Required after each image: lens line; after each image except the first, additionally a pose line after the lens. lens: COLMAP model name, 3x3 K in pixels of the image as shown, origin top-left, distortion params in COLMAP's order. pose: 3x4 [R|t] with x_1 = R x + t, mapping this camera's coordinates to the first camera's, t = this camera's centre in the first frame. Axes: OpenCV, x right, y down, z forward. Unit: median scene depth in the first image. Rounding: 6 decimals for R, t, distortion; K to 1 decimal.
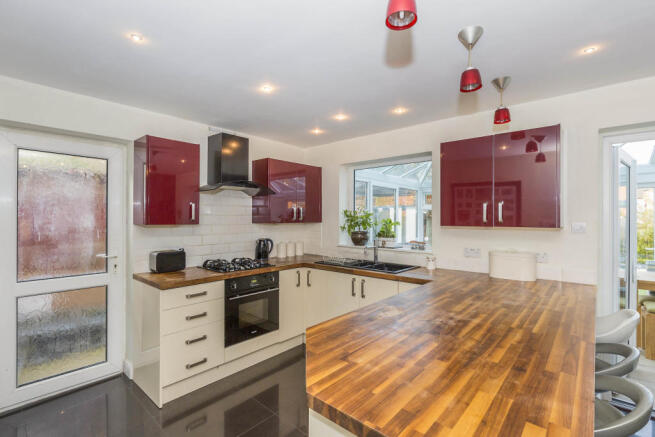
lens RADIAL K [[303.6, 0, 327.5], [0, 303.6, 218.5], [0, 0, 1]] dist [-0.003230, -0.000149]
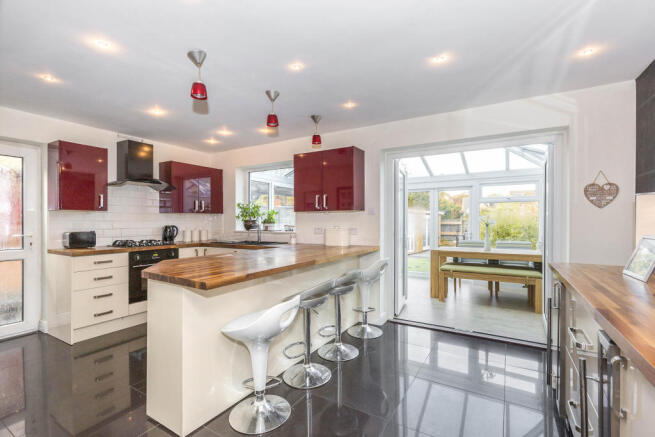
lens RADIAL K [[296.8, 0, 327.8], [0, 296.8, 222.2], [0, 0, 1]] dist [0.004045, 0.000092]
pose [[0.982820, -0.005174, 0.184492, 0.251868], [0.004784, 0.999985, 0.002562, 0.065264], [-0.184502, -0.001636, 0.982831, -0.395403]]
